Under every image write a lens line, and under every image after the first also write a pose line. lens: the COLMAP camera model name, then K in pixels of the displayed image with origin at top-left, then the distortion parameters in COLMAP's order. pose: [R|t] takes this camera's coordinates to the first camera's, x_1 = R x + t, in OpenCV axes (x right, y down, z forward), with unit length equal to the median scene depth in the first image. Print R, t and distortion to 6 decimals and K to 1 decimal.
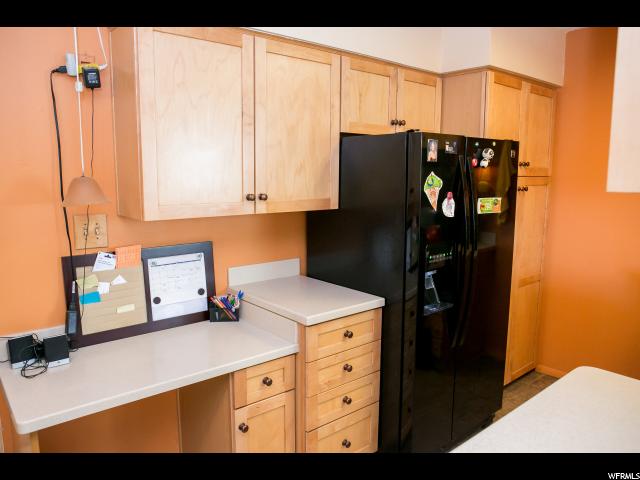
lens RADIAL K [[467.2, 0, 320.0], [0, 467.2, 240.0], [0, 0, 1]] dist [-0.085390, 0.001168]
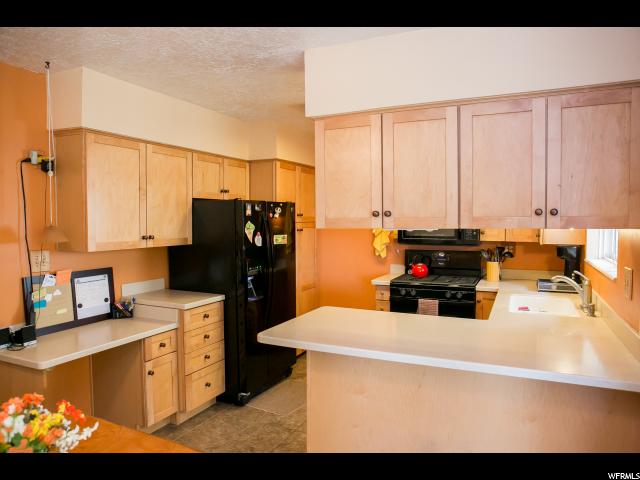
lens RADIAL K [[451.8, 0, 320.0], [0, 451.8, 240.0], [0, 0, 1]] dist [-0.115882, 0.093990]
pose [[0.908020, -0.025523, 0.418149, -0.224347], [0.065542, 0.994506, -0.081623, 0.081308], [-0.413769, 0.101522, 0.904704, -0.644658]]
